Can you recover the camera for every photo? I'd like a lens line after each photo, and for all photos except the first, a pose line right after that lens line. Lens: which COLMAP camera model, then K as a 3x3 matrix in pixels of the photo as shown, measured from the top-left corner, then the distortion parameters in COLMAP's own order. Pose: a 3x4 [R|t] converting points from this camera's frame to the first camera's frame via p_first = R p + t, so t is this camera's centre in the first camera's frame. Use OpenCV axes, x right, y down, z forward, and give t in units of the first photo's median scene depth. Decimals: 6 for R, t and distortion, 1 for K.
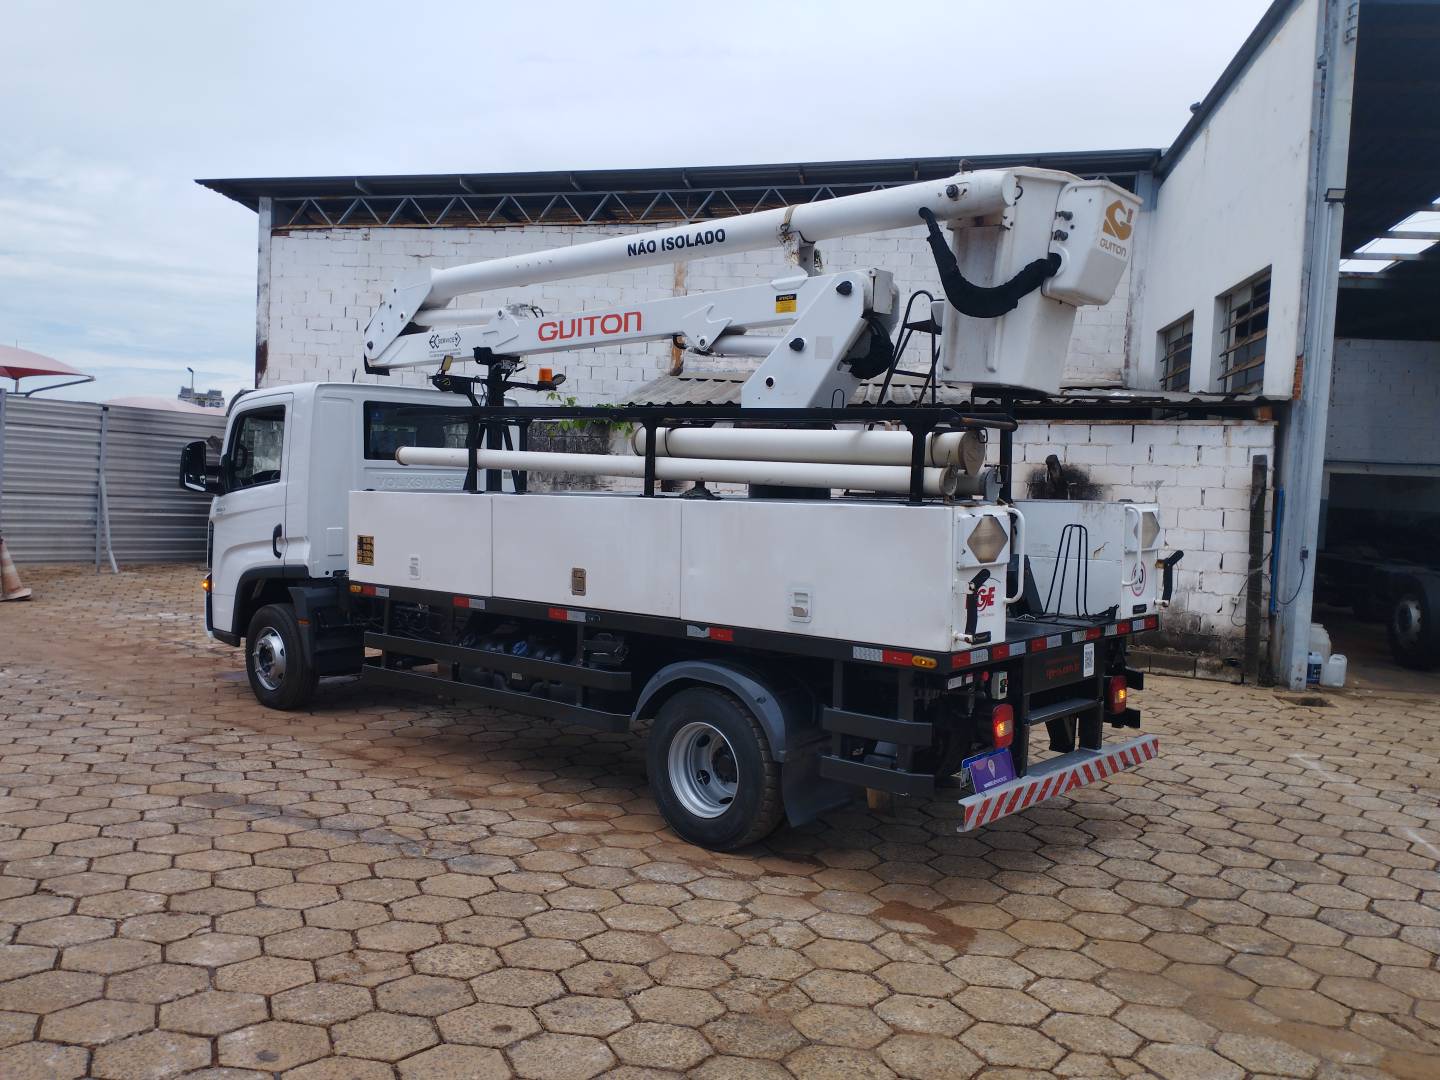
lens RADIAL K [[1157.0, 0, 714.7], [0, 1157.0, 538.1], [0, 0, 1]] dist [0.120432, -0.153449]
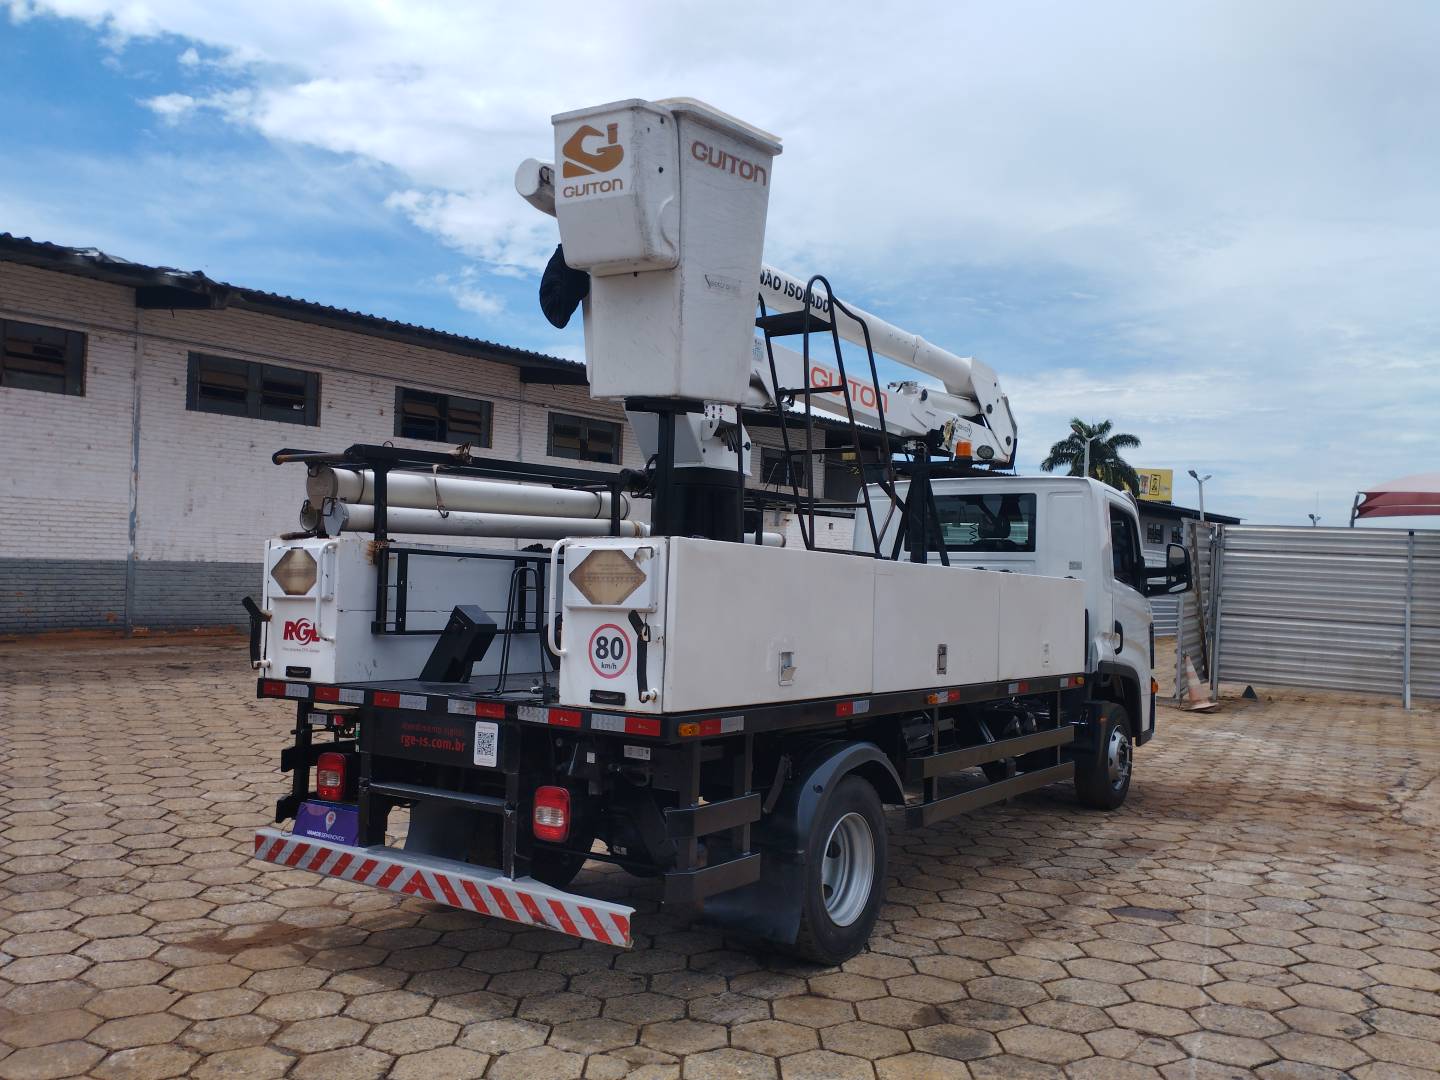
lens RADIAL K [[1157.0, 0, 714.7], [0, 1157.0, 538.1], [0, 0, 1]] dist [0.120432, -0.153449]
pose [[0.153966, -0.056109, -0.986482, 1.228694], [-0.074710, 0.994867, -0.068247, 0.013566], [0.985248, 0.084208, 0.148984, 1.149118]]
